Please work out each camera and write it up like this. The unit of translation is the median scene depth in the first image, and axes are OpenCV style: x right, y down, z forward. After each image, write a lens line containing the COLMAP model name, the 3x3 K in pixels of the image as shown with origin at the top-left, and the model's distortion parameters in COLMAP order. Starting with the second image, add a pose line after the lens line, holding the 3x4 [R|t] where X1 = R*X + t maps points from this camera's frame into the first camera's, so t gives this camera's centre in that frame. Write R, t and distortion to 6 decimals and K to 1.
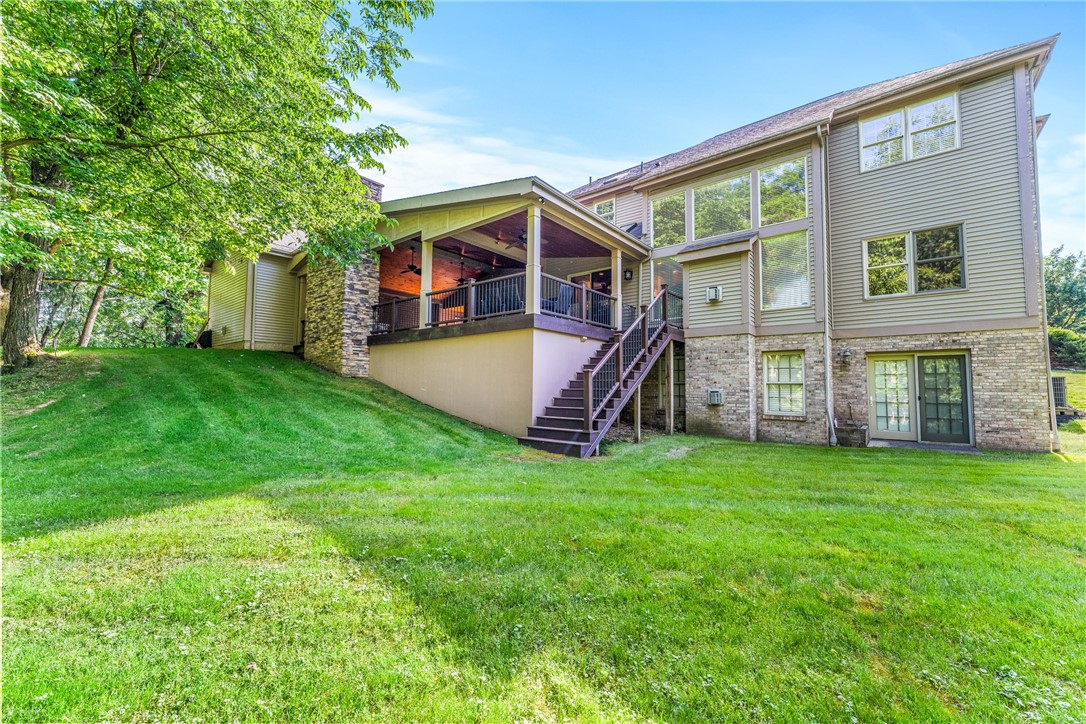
lens RADIAL K [[433.6, 0, 542.8], [0, 433.6, 362.5], [0, 0, 1]] dist [0.002593, -0.000893]
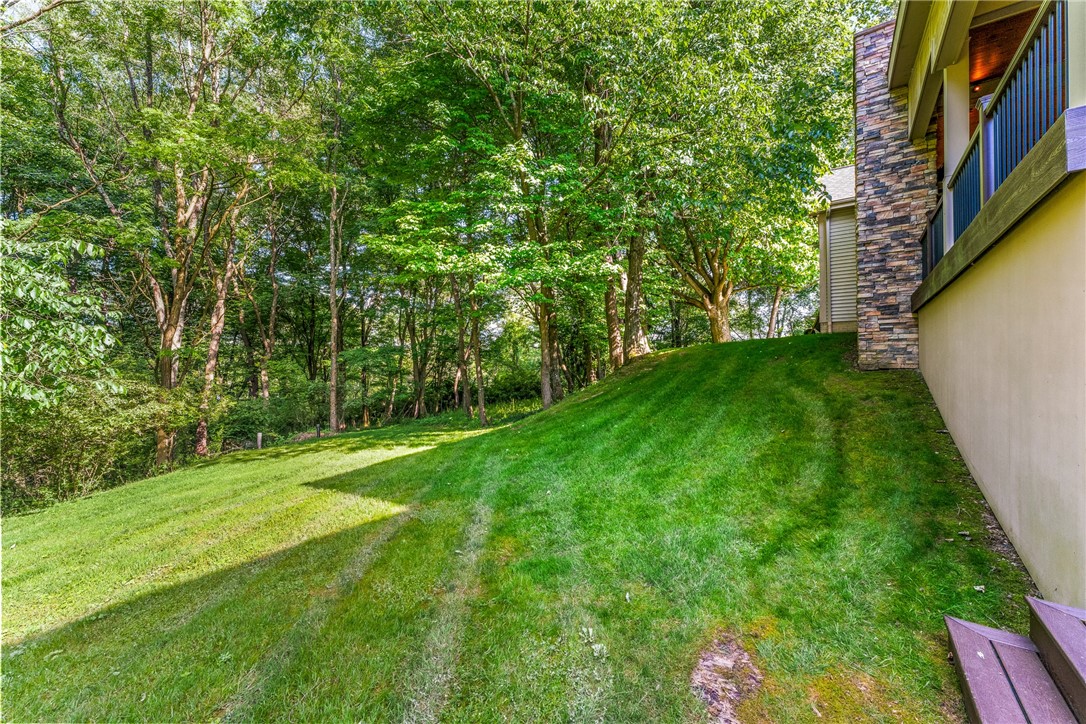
lens RADIAL K [[433.6, 0, 543.0], [0, 433.6, 363.2], [0, 0, 1]] dist [0.002593, -0.000893]
pose [[0.061504, -0.015626, -0.997984, 0.131701], [0.064609, 0.997843, -0.011642, 0.002265], [0.996013, -0.063763, 0.062381, 0.487844]]
